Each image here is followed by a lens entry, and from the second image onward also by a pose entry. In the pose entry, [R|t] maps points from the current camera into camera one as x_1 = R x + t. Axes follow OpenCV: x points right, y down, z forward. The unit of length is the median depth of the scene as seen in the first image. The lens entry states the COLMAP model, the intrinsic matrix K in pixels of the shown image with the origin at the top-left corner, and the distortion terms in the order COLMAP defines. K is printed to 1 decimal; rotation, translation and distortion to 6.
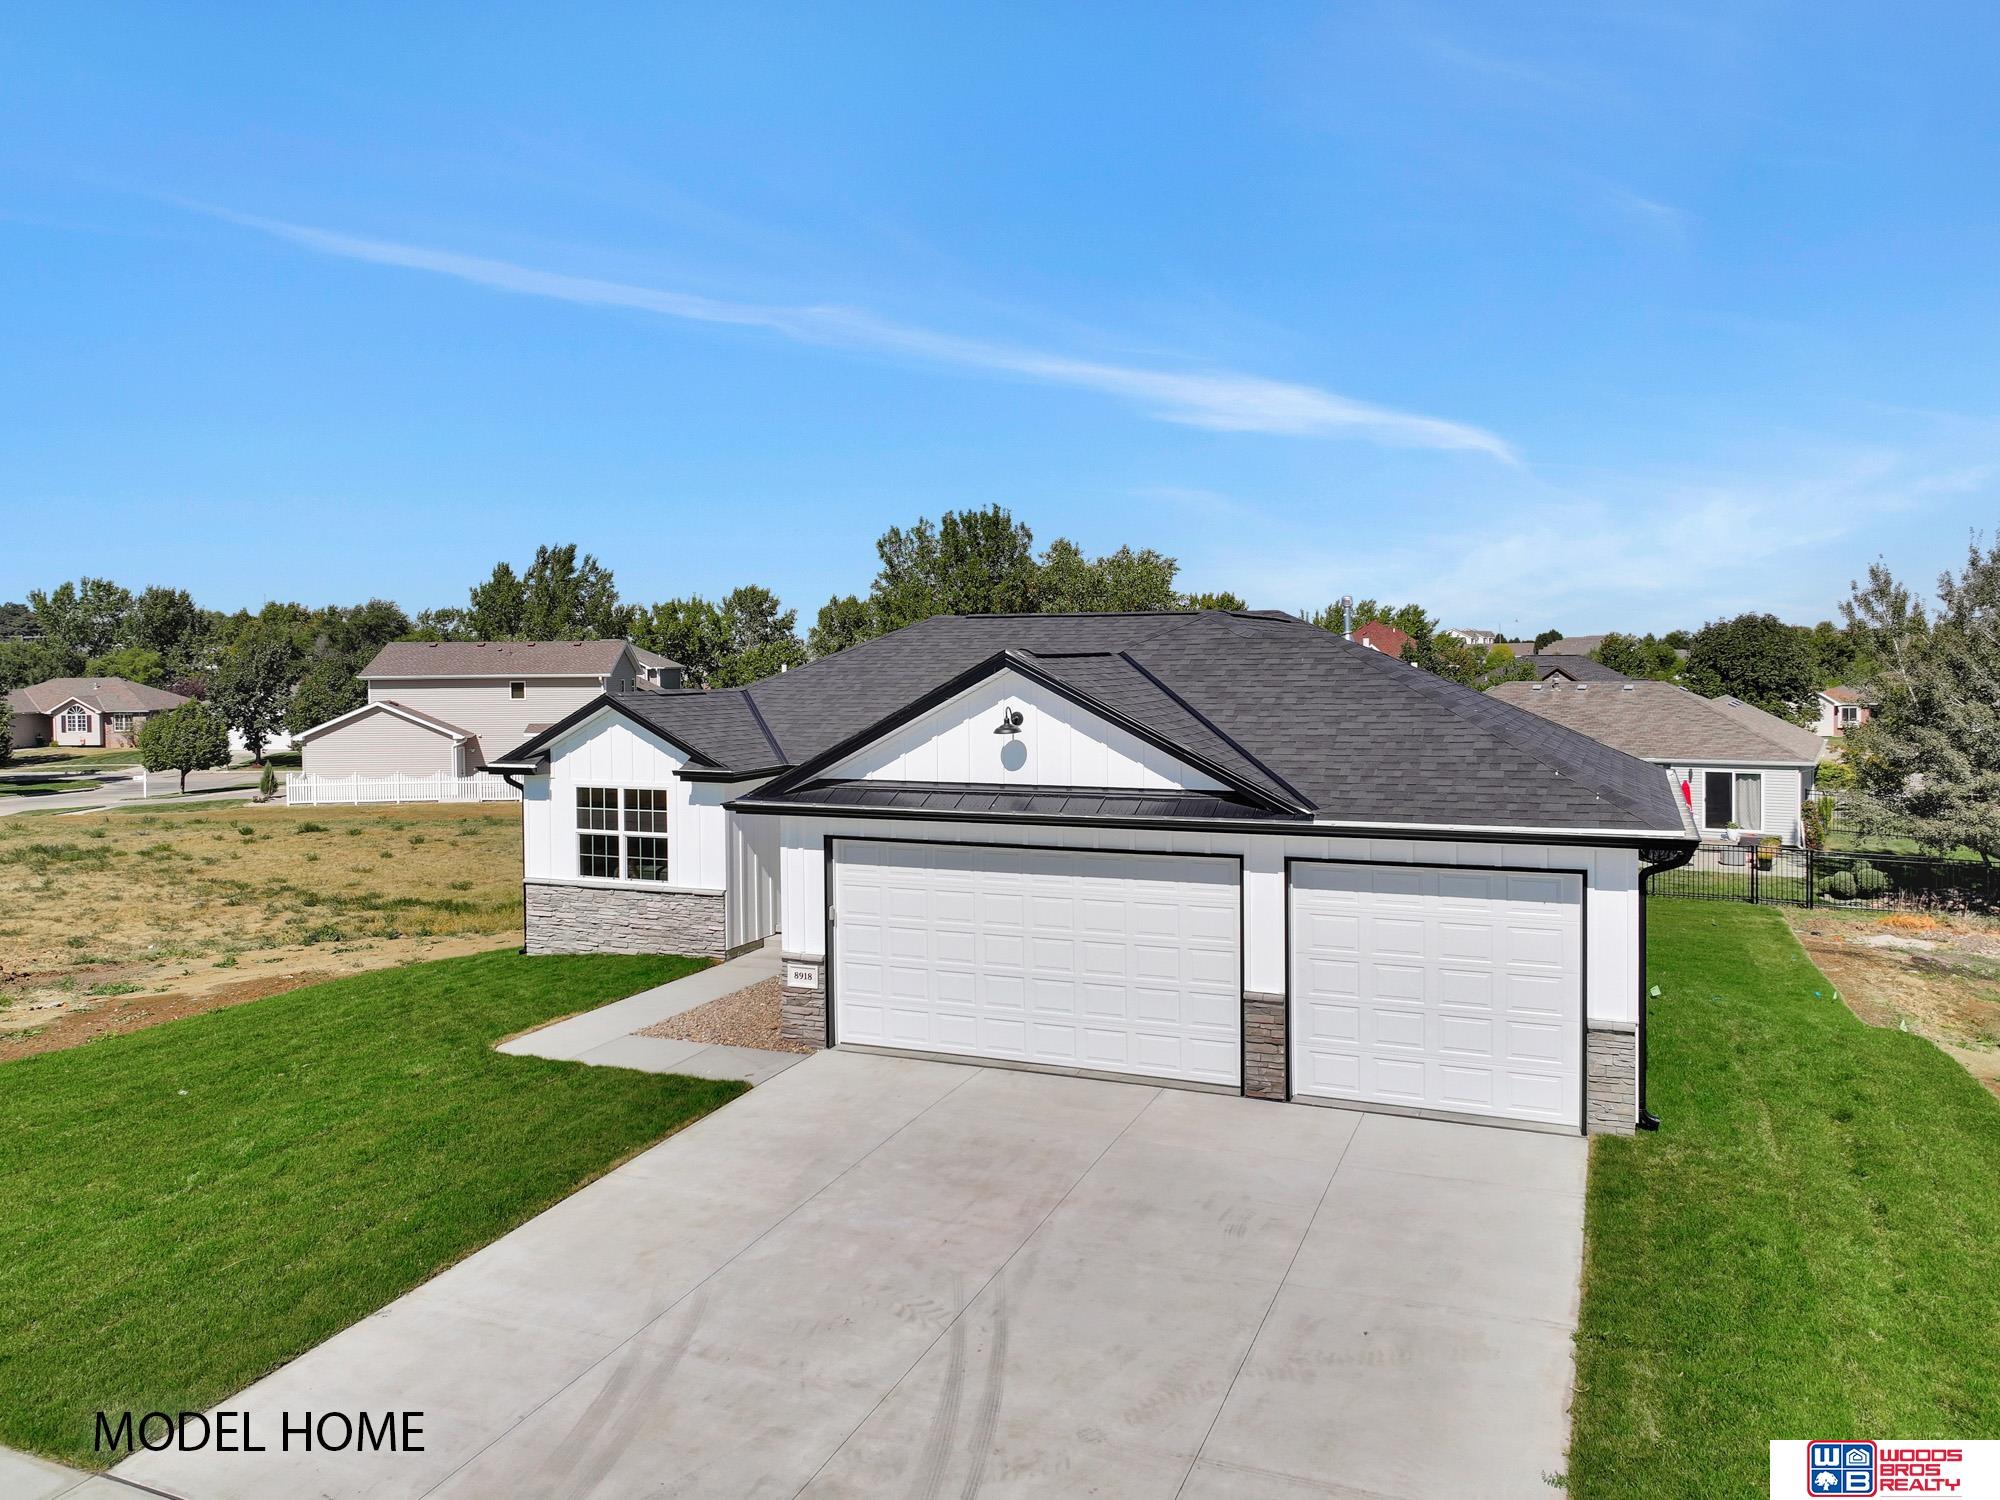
lens RADIAL K [[1400.2, 0, 1000.0], [0, 1400.2, 750.0], [0, 0, 1]] dist [0.009704, 0.002275]
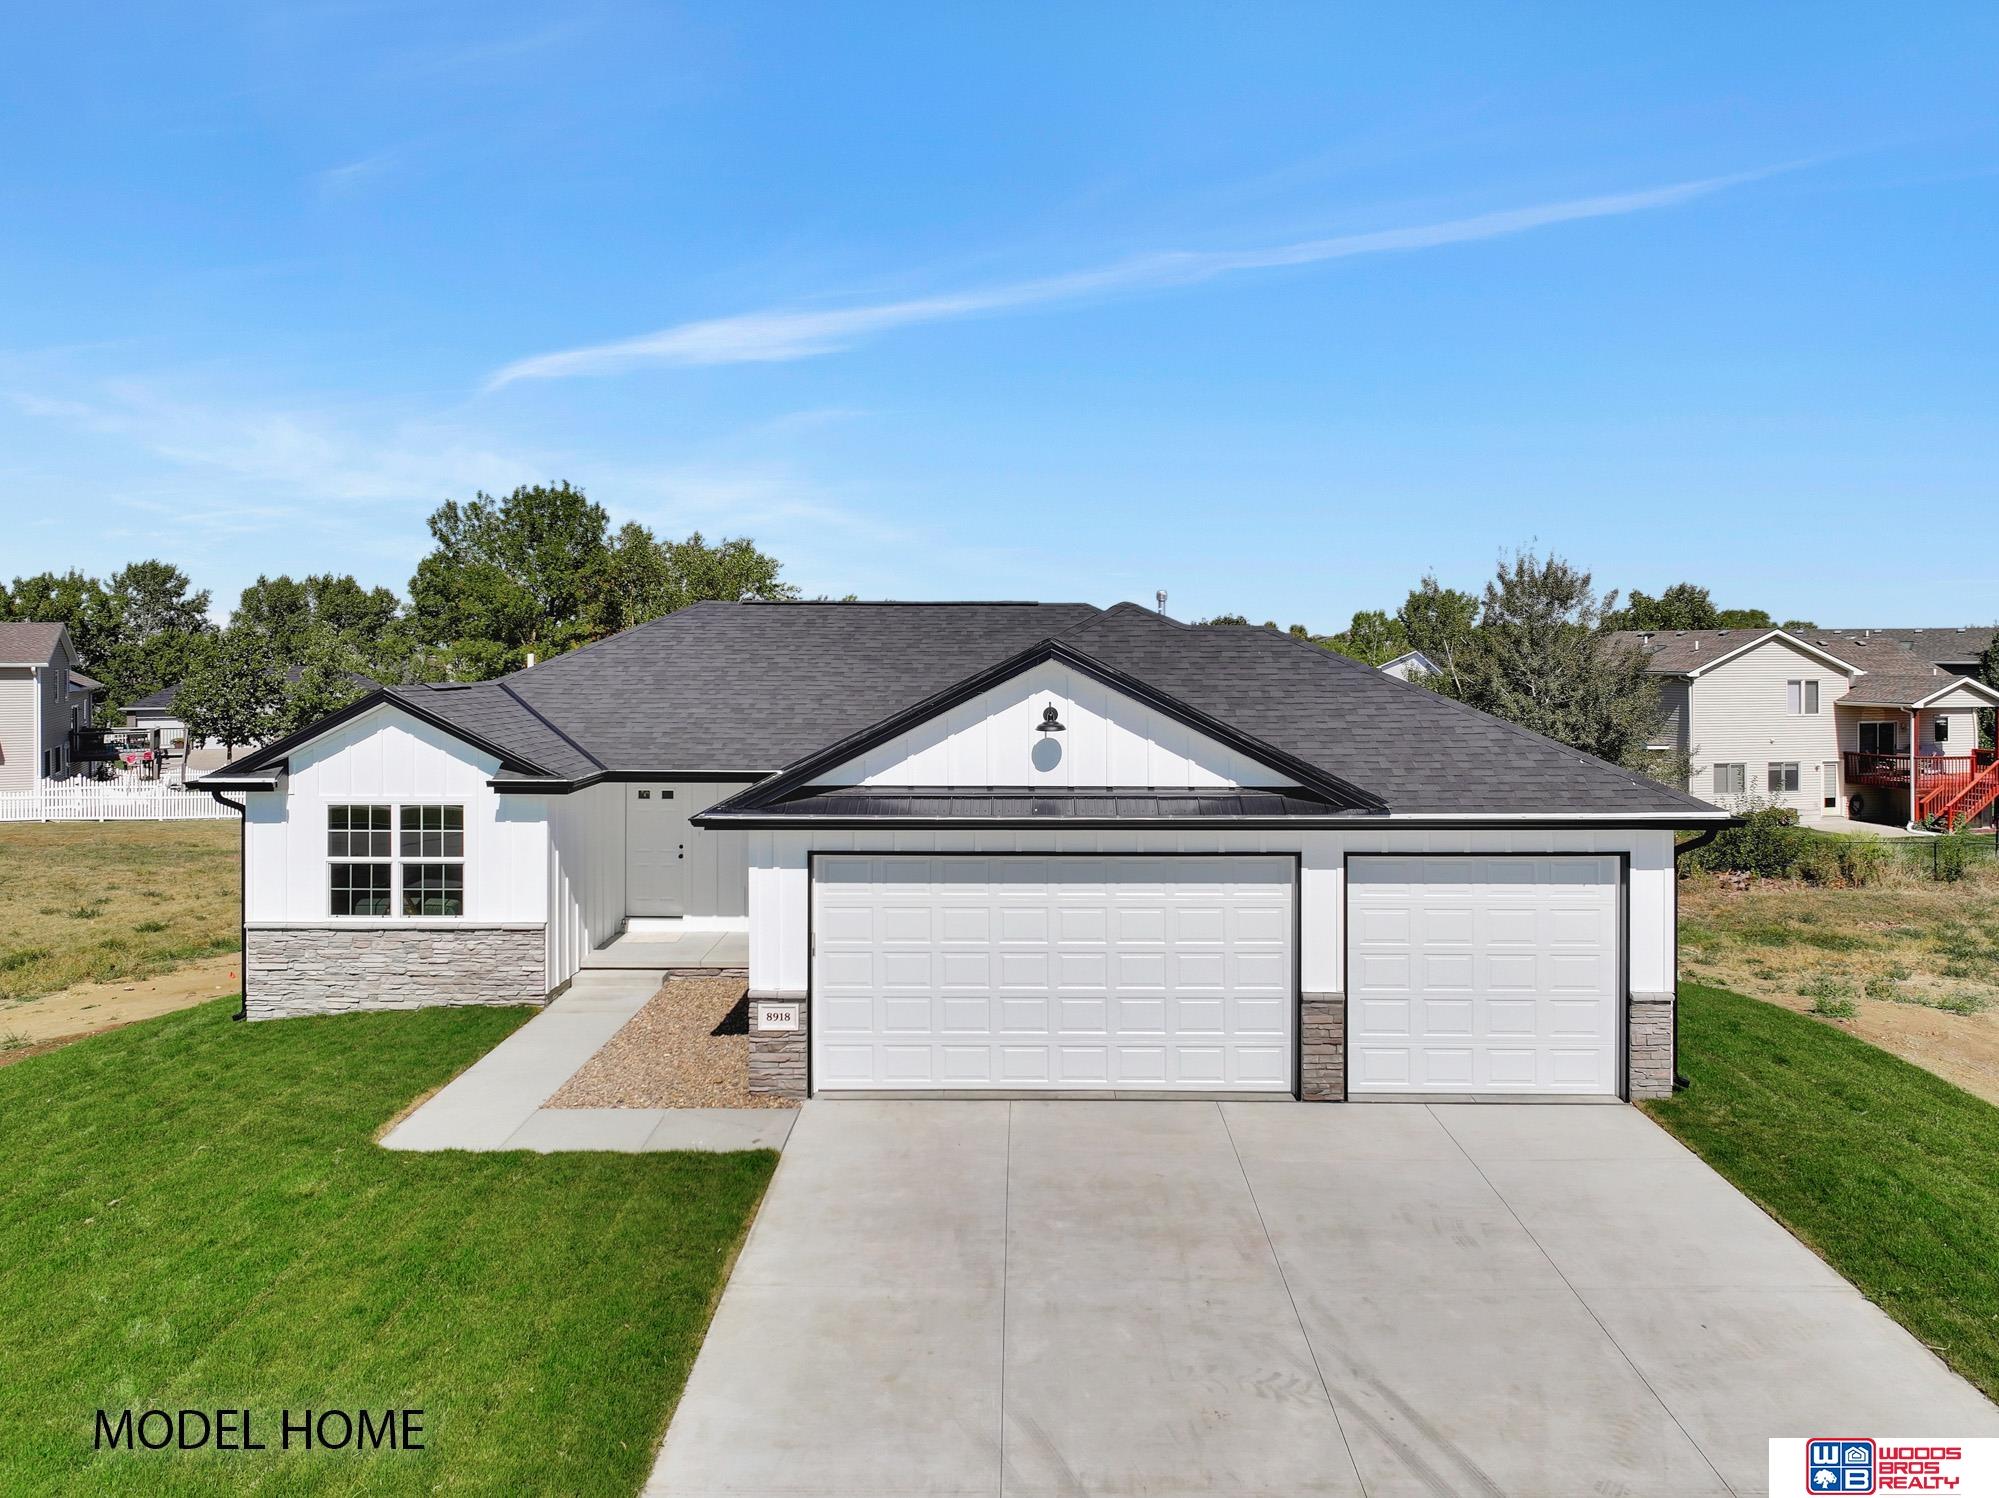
lens RADIAL K [[1419.4, 0, 984.9], [0, 1419.4, 709.0], [0, 0, 1]] dist [0.005999, 0.004479]
pose [[0.926072, -0.006817, 0.377285, -0.362870], [0.016179, 0.999635, -0.021651, -0.006248], [-0.376999, 0.026154, 0.925844, 0.148610]]
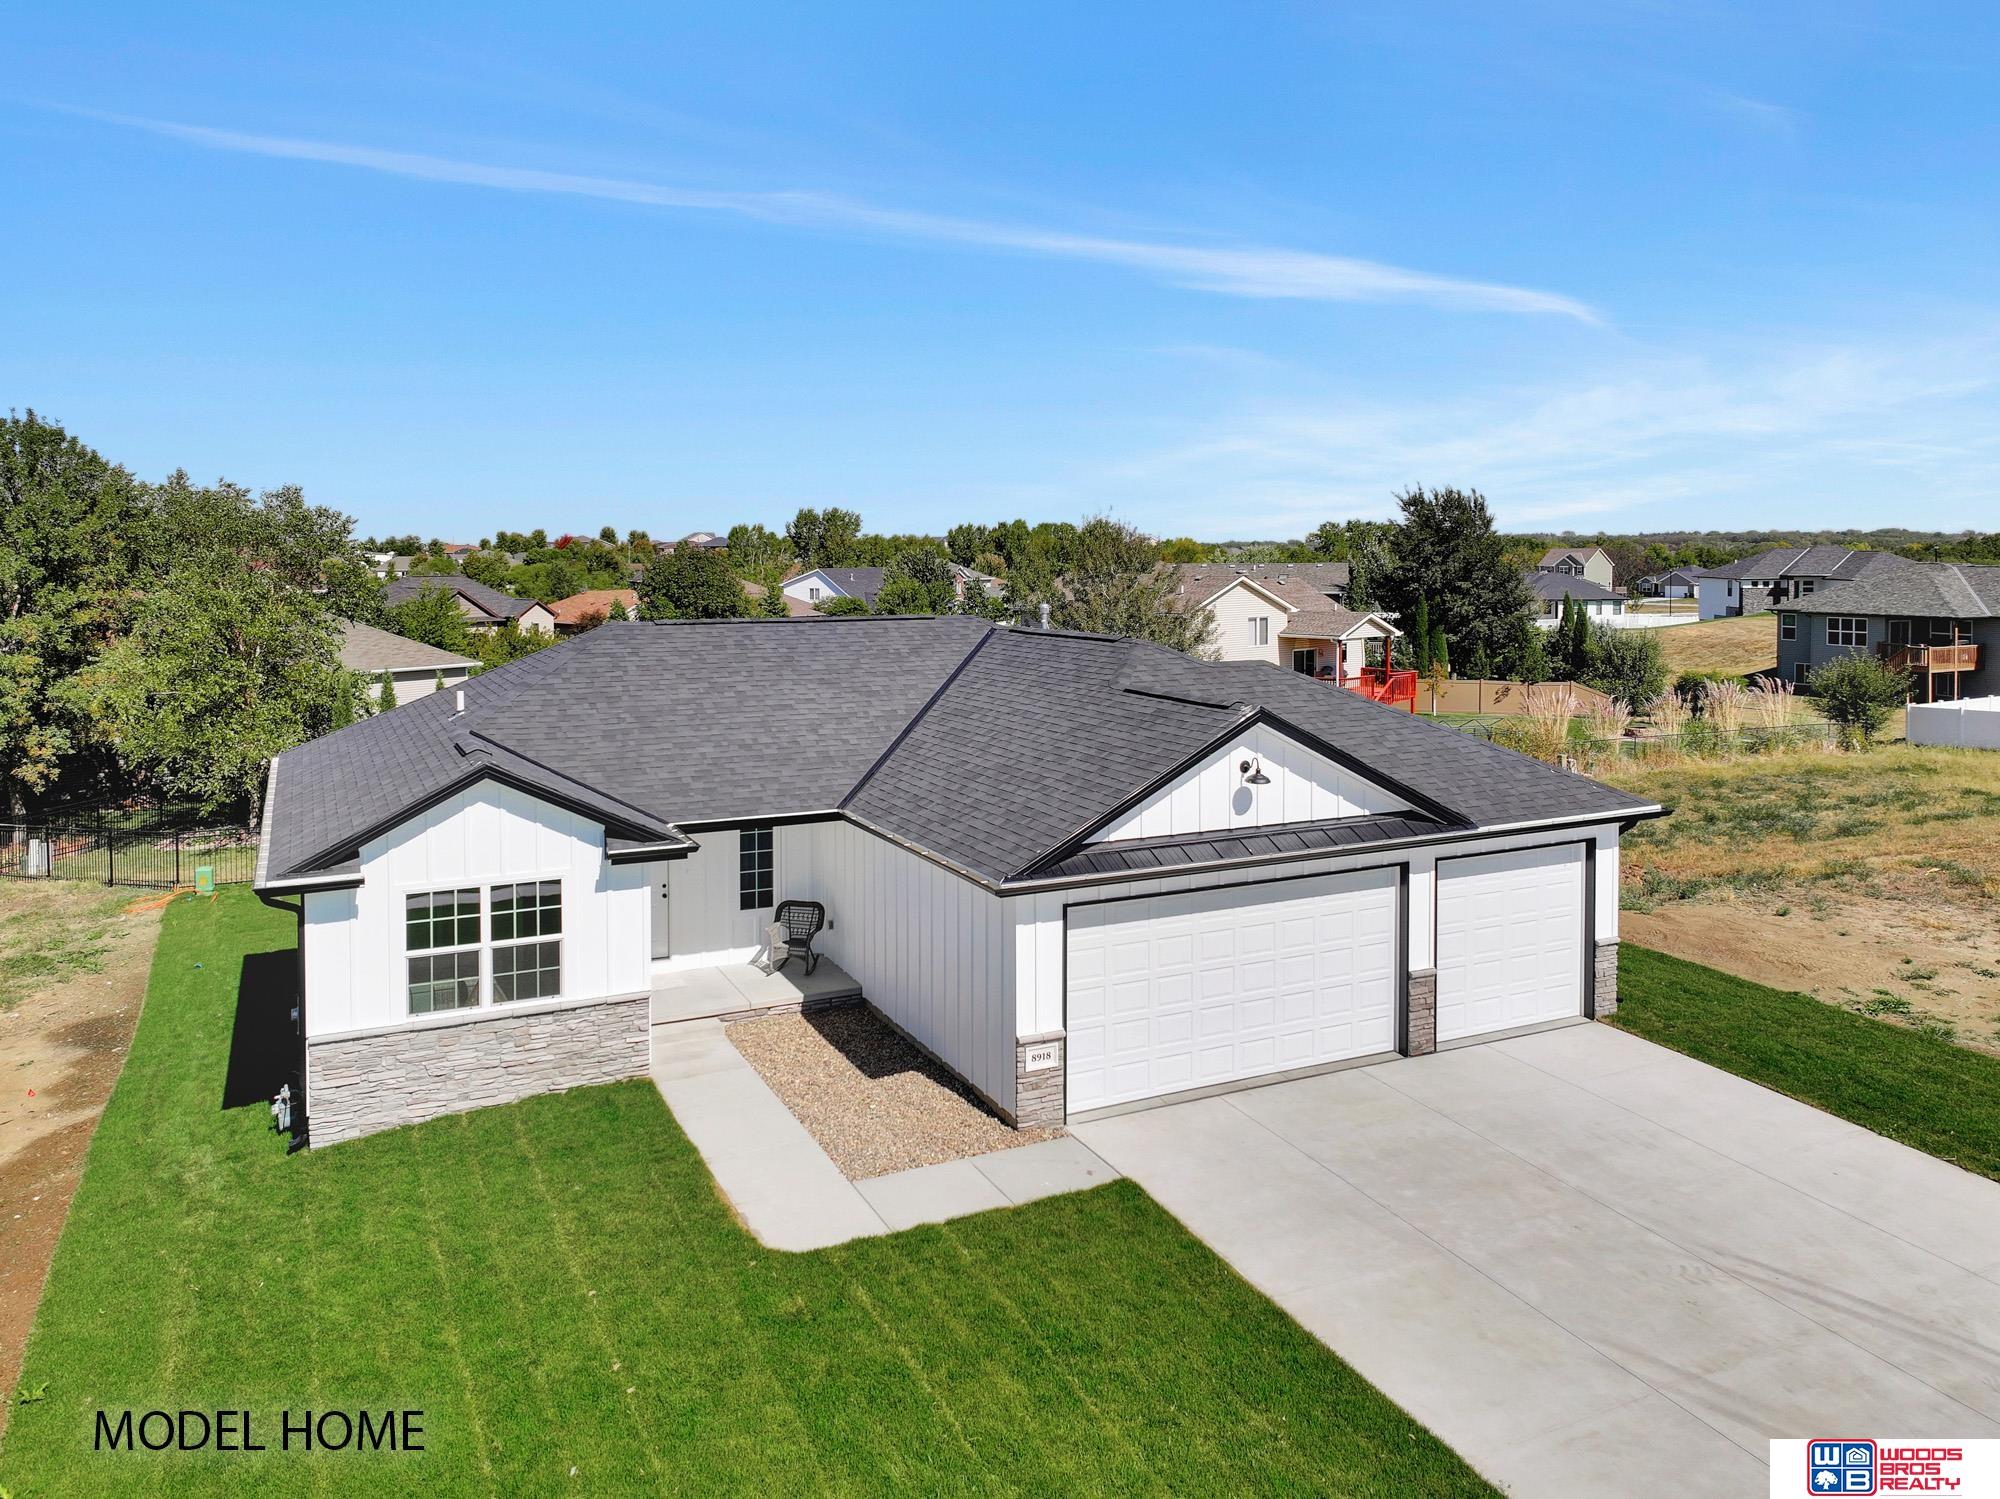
lens RADIAL K [[1449.4, 0, 992.4], [0, 1449.4, 653.5], [0, 0, 1]] dist [0.003151, 0.007640]
pose [[0.656859, -0.046668, 0.752568, -0.917441], [0.046897, 0.998679, 0.020997, -0.136921], [-0.752554, 0.021501, 0.658179, 0.390351]]
